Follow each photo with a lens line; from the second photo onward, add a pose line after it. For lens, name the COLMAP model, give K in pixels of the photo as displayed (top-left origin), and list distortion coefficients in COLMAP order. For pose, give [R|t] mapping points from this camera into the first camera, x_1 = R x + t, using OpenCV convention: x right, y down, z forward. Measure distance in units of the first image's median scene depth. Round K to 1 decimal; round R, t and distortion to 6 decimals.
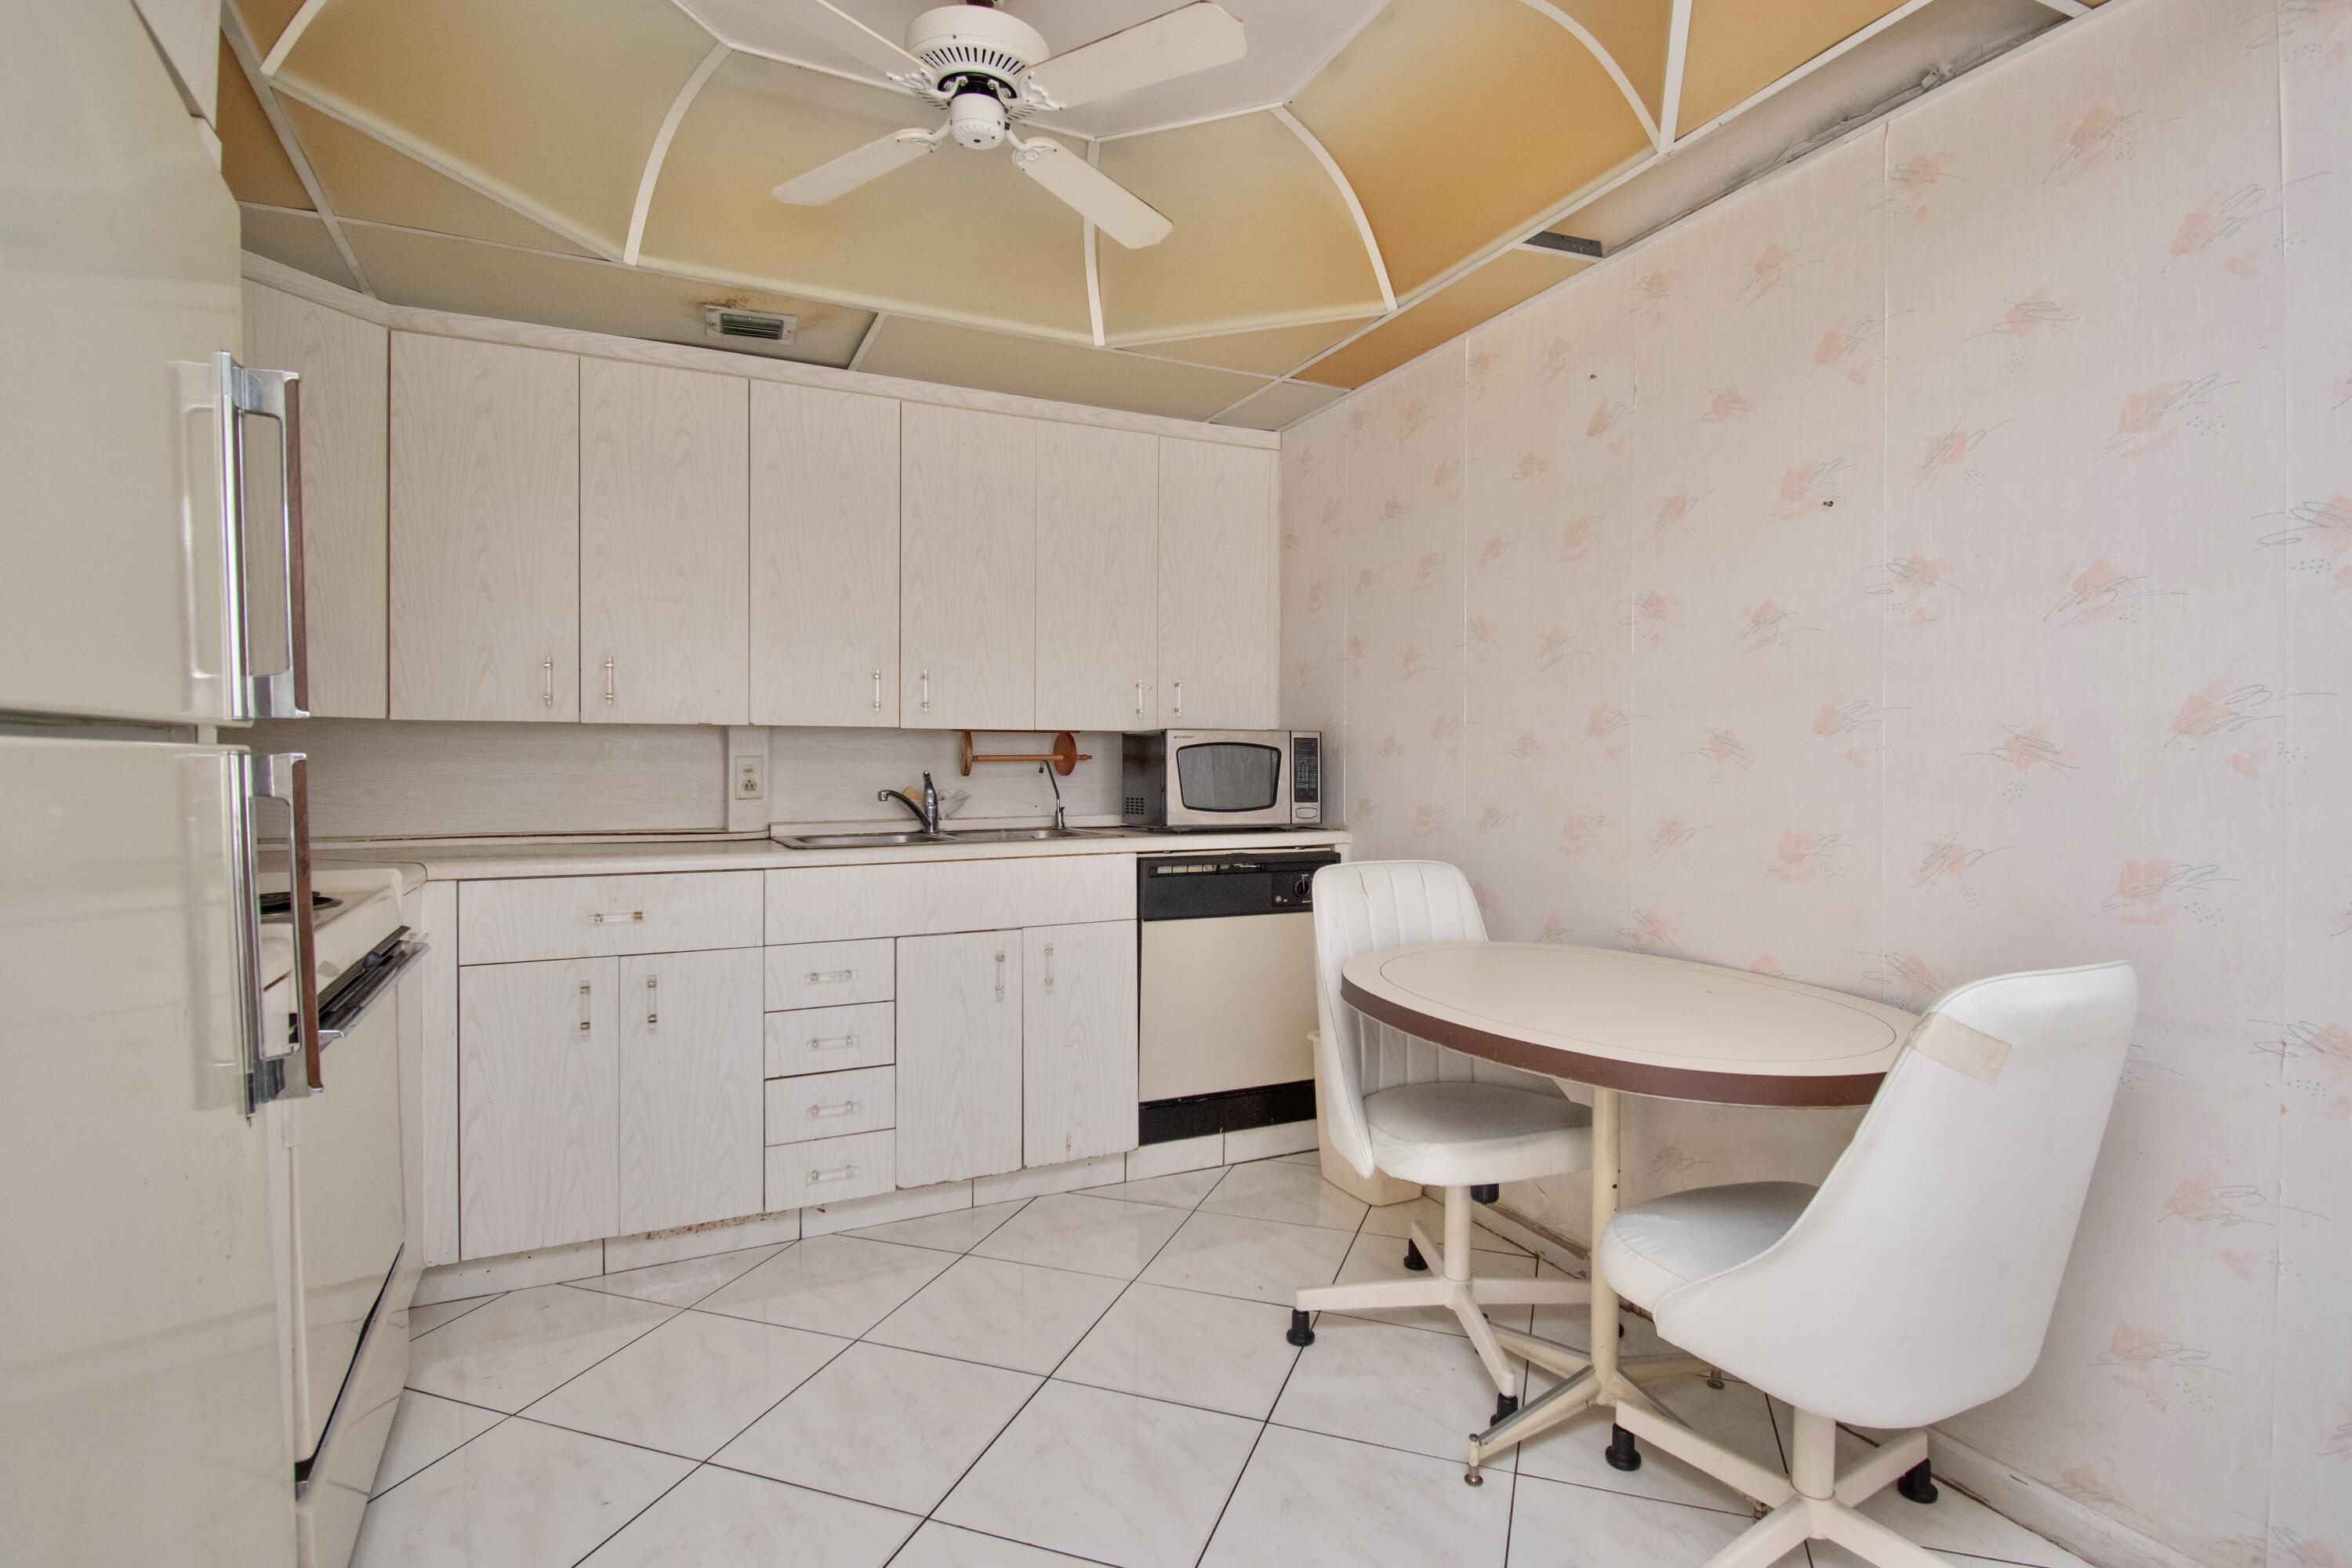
lens RADIAL K [[1180.5, 0, 1197.5], [0, 1180.5, 777.4], [0, 0, 1]] dist [-0.001680, -0.001133]
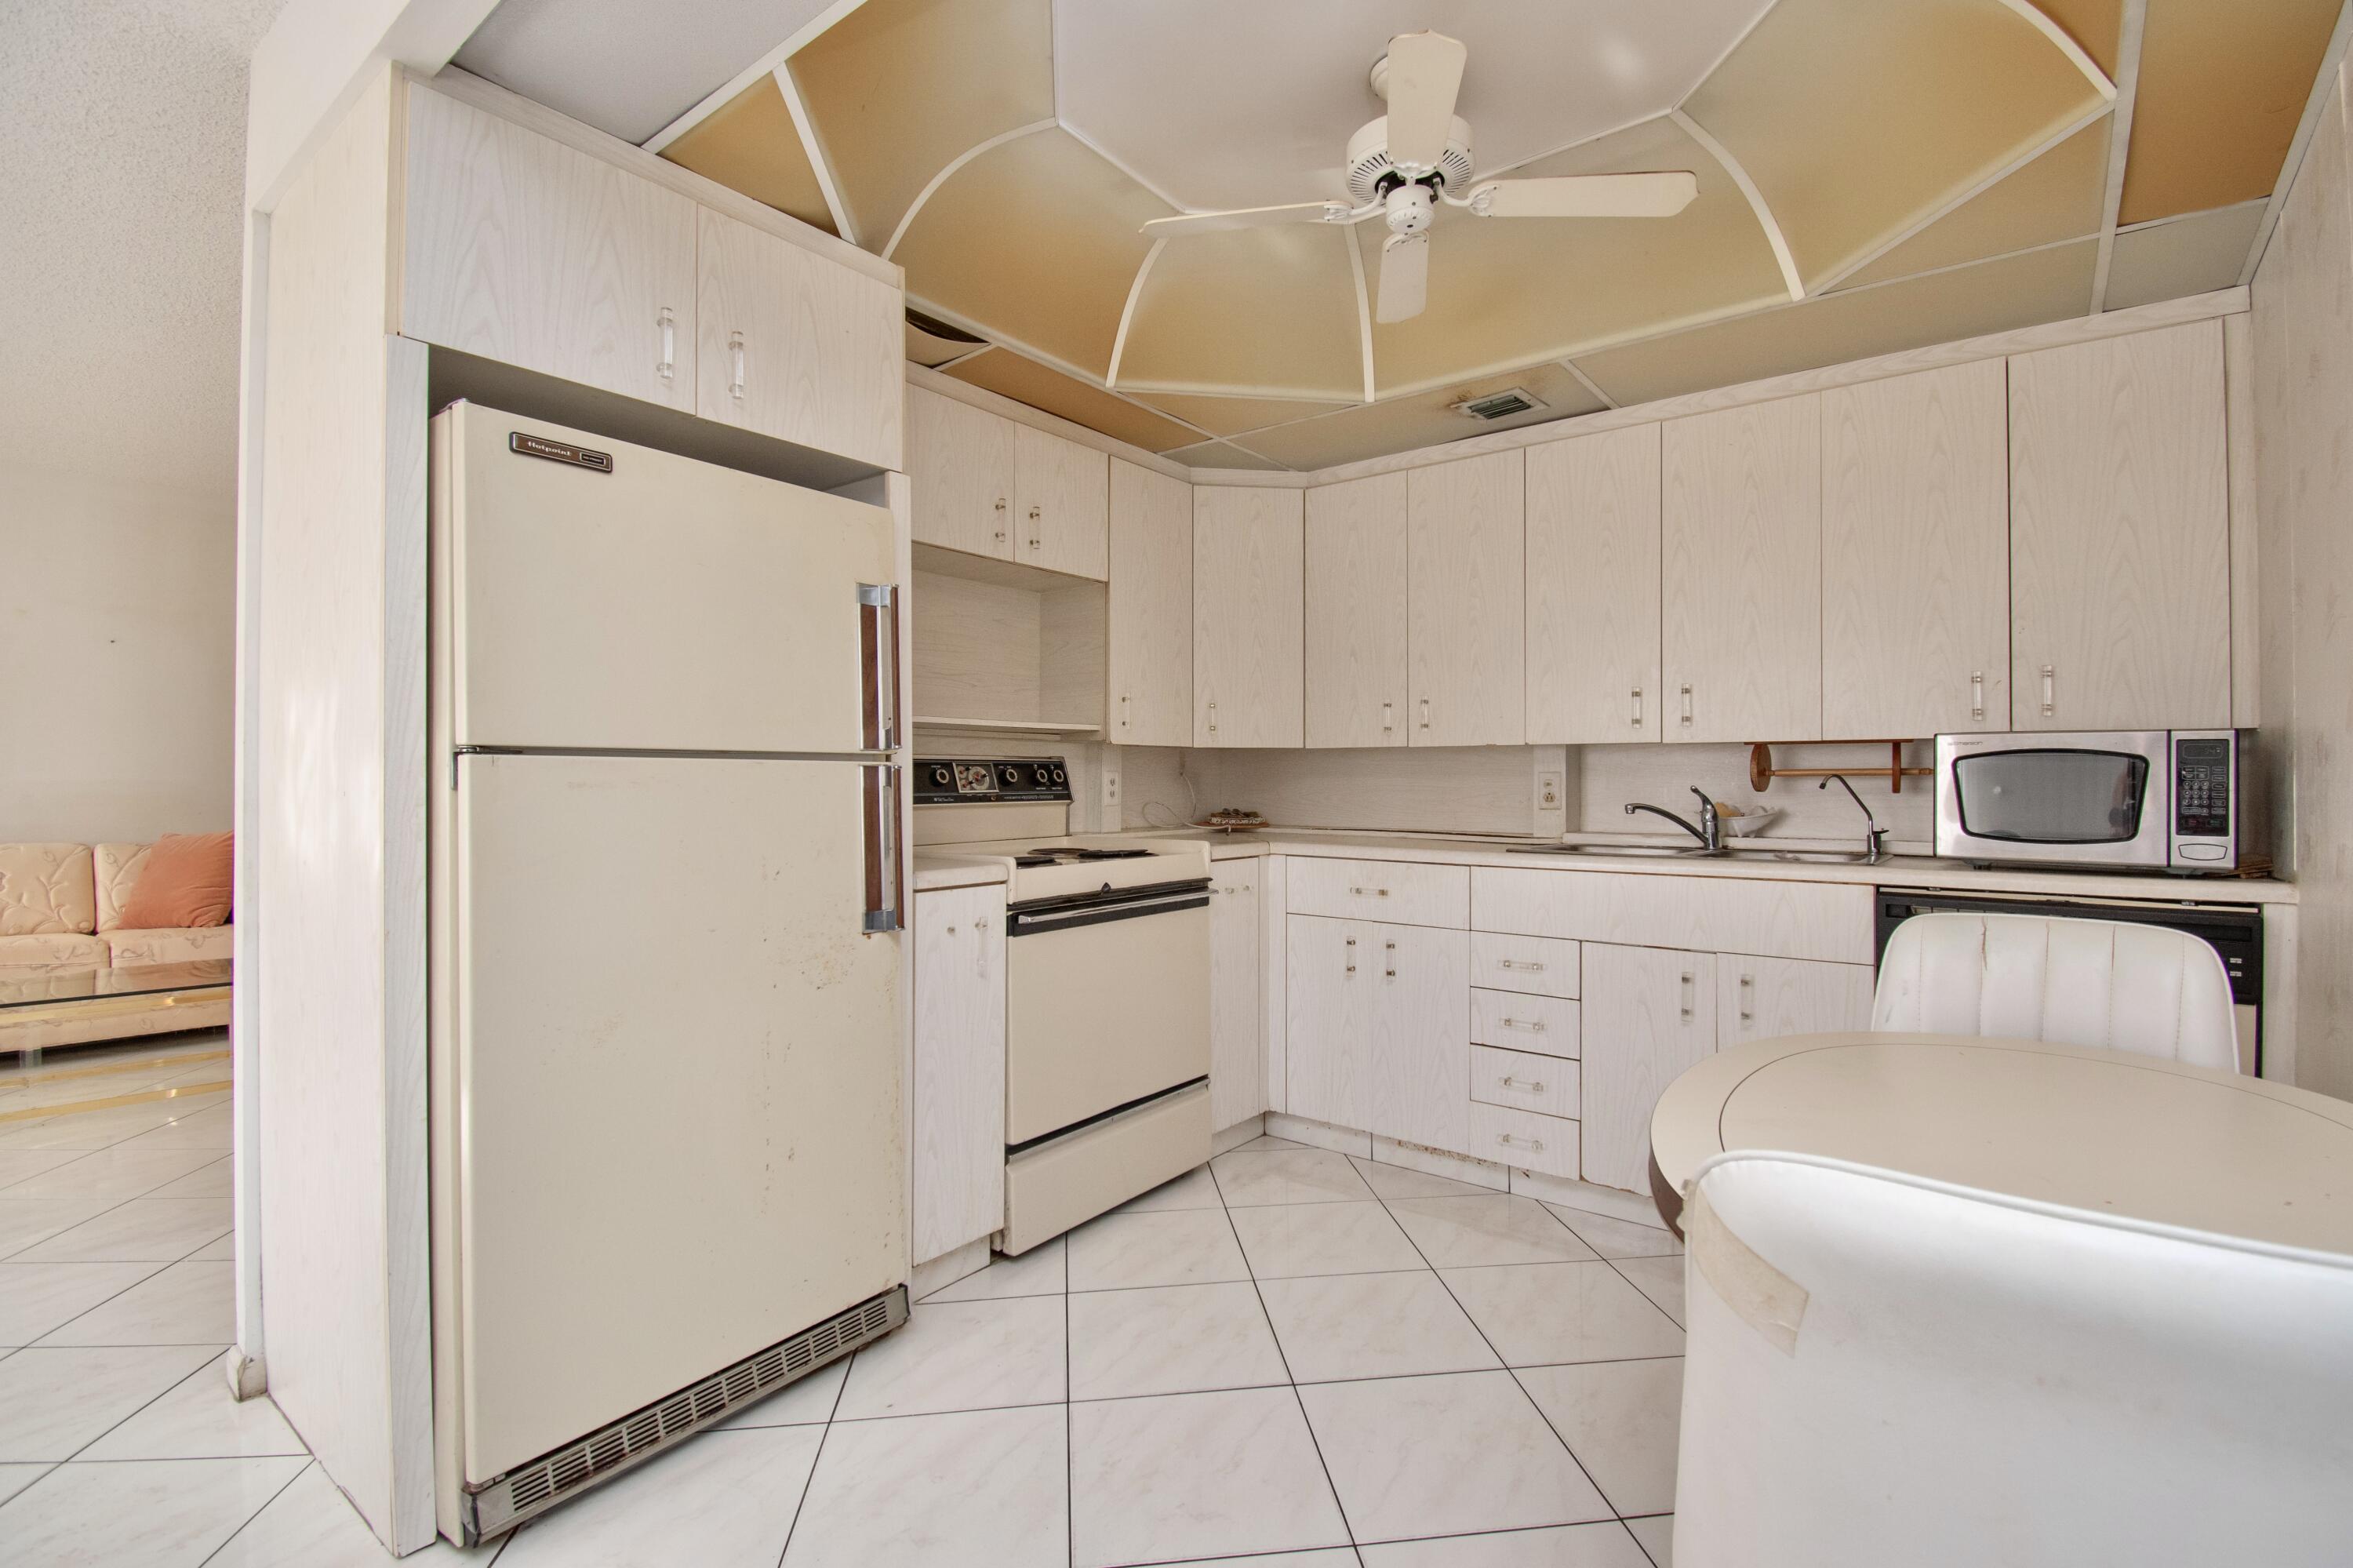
lens RADIAL K [[1079.2, 0, 1175.9], [0, 1079.2, 789.8], [0, 0, 1]] dist [0.001627, -0.000405]
pose [[0.423526, 0.008925, -0.905840, 0.455668], [-0.012906, 0.999909, 0.003818, 0.000316], [0.905792, 0.010074, 0.423603, 0.248804]]
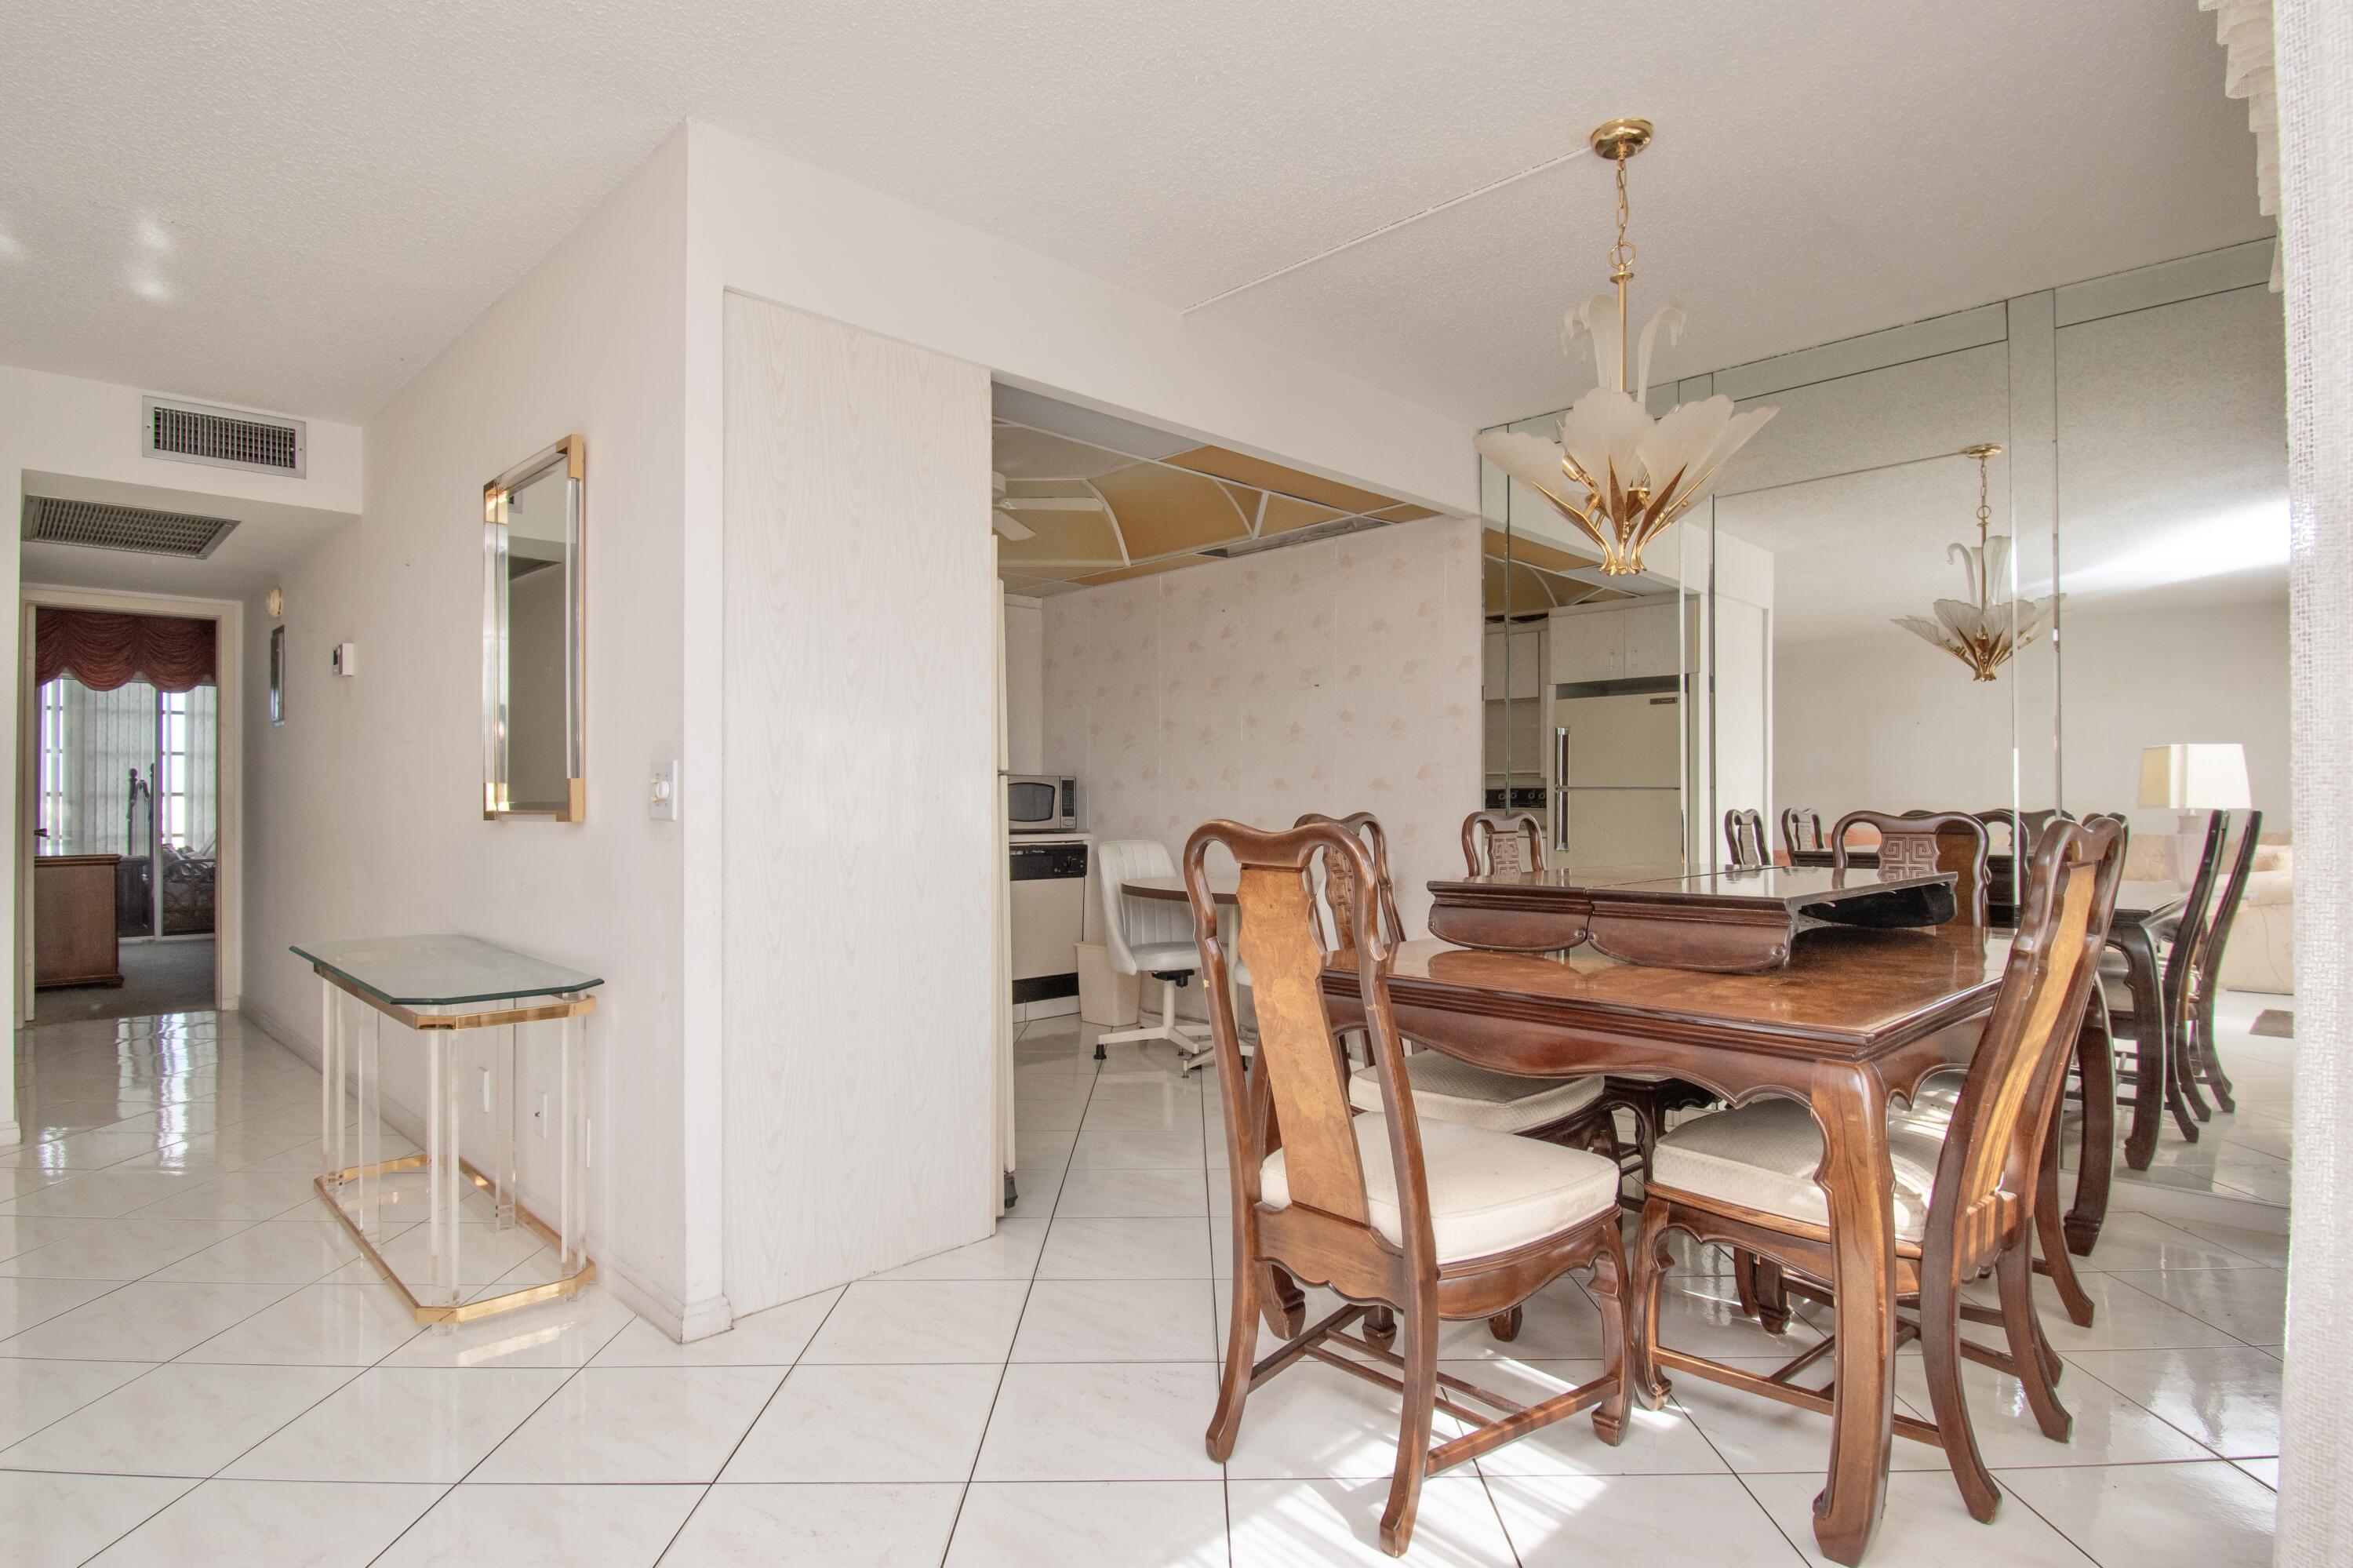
lens RADIAL K [[1208.0, 0, 1173.6], [0, 1208.0, 791.7], [0, 0, 1]] dist [-0.000153, -0.000001]
pose [[0.955682, 0.001035, 0.294399, -0.326789], [0.006519, 0.999674, -0.024679, 0.033423], [-0.294329, 0.025505, 0.955364, -0.873358]]
